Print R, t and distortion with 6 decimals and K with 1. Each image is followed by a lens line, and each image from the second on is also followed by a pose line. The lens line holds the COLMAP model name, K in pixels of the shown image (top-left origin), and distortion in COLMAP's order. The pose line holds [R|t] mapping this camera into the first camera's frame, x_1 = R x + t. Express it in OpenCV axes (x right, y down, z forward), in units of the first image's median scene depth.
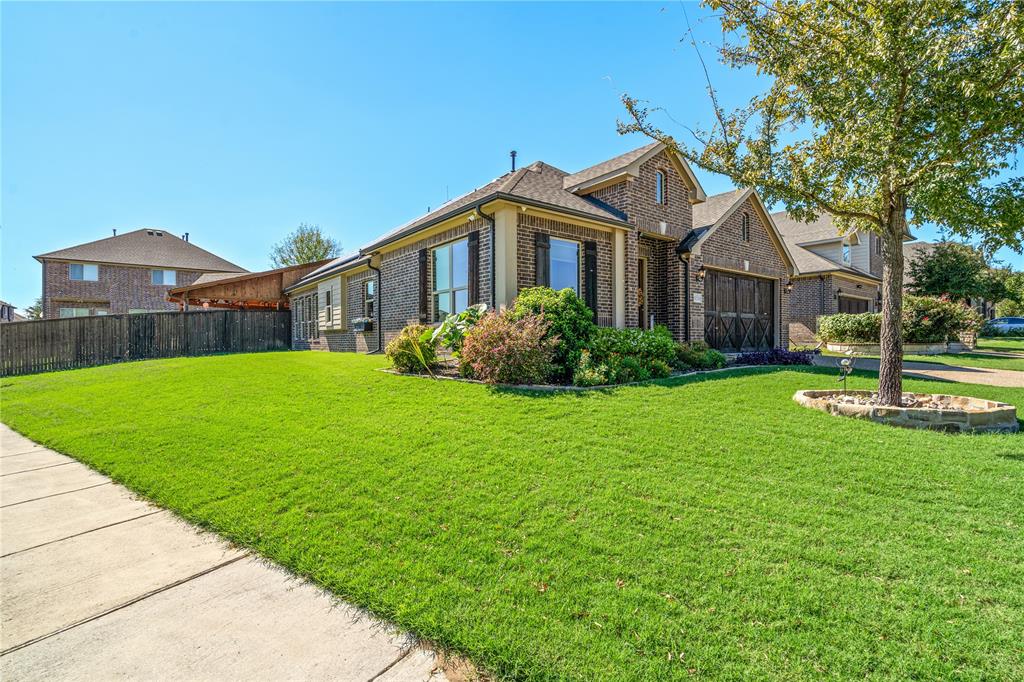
lens RADIAL K [[464.6, 0, 514.2], [0, 464.6, 341.9], [0, 0, 1]] dist [-0.001372, 0.001355]
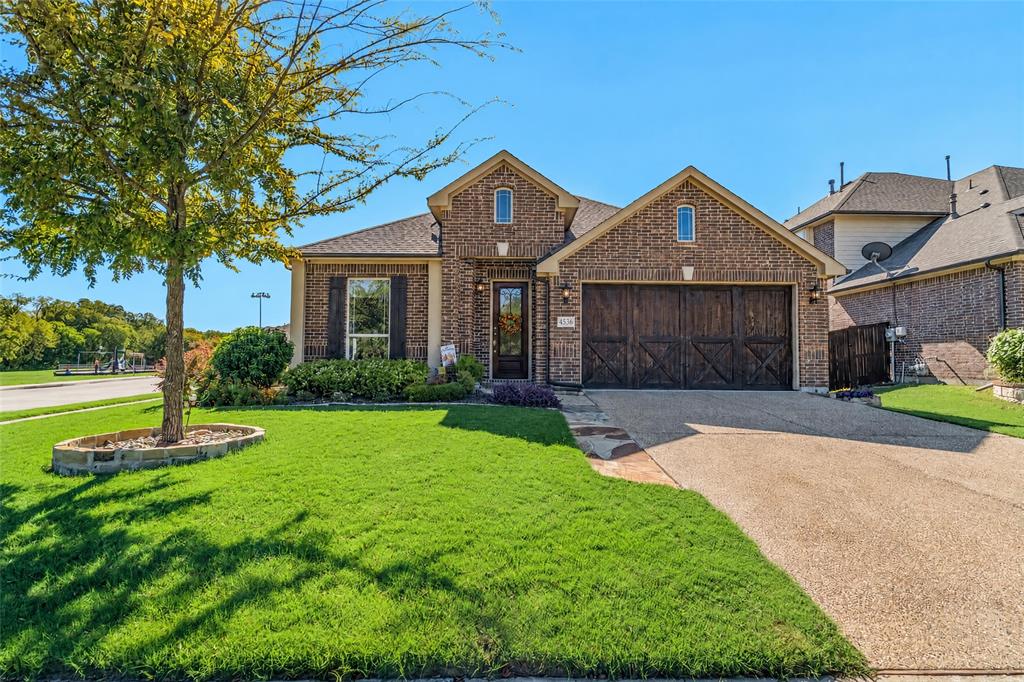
lens RADIAL K [[464.6, 0, 514.2], [0, 464.6, 341.9], [0, 0, 1]] dist [-0.001372, 0.001355]
pose [[0.785375, -0.017672, -0.618768, 0.905970], [-0.013901, 0.998837, -0.046171, -0.018295], [0.618864, 0.044863, 0.784216, 0.296211]]
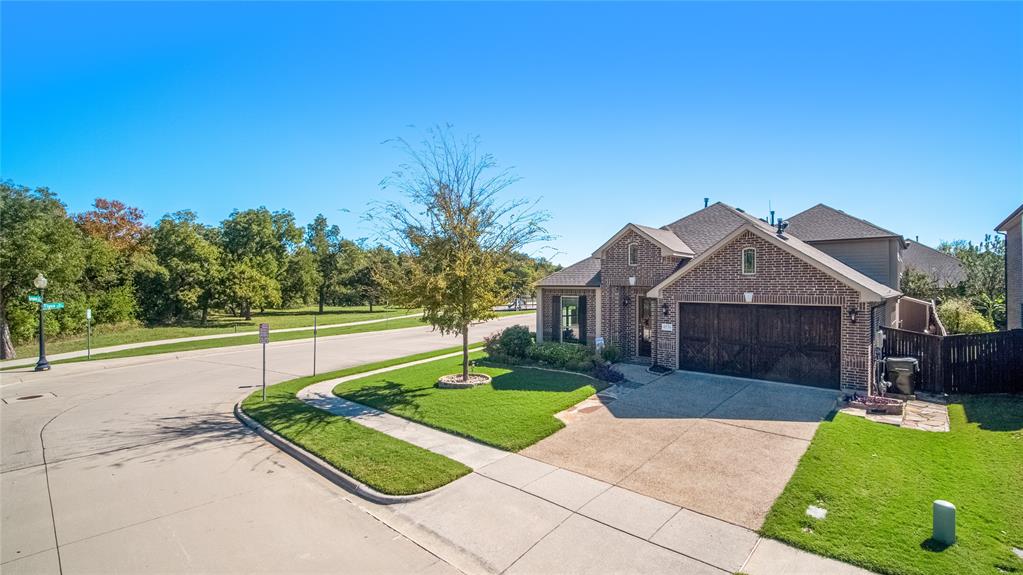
lens RADIAL K [[456.4, 0, 523.3], [0, 456.4, 284.3], [0, 0, 1]] dist [-0.002239, -0.012964]
pose [[0.177004, -0.000596, -0.984210, 1.750911], [-0.008645, 0.999960, -0.002160, -0.227645], [0.984172, 0.008891, 0.176992, 0.373605]]
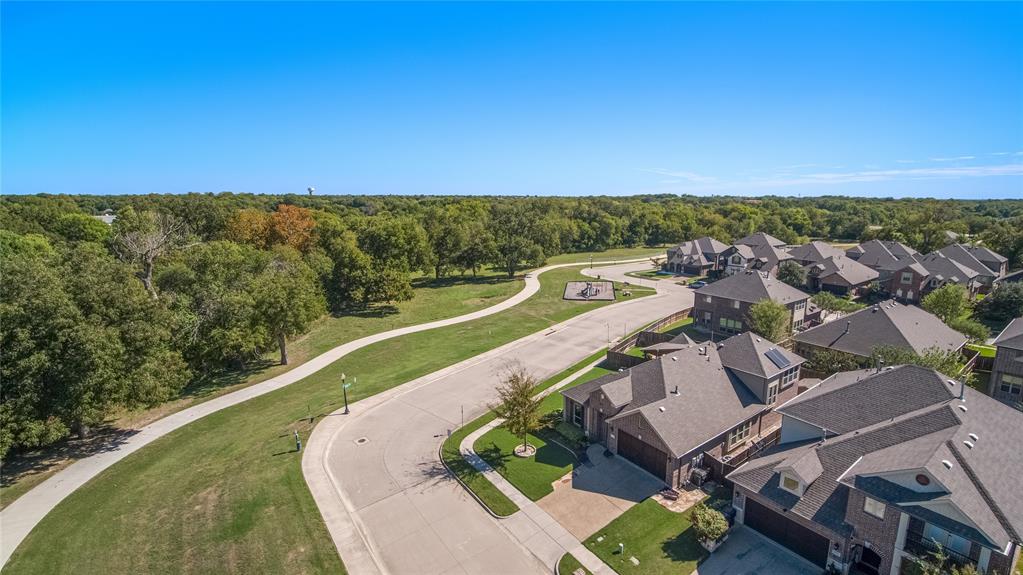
lens RADIAL K [[456.4, 0, 523.3], [0, 456.4, 284.3], [0, 0, 1]] dist [-0.002239, -0.012964]
pose [[-0.026458, 0.192544, -0.980932, 3.418136], [-0.000242, 0.981274, 0.192617, -1.785096], [0.999650, 0.005333, -0.025916, 0.513466]]
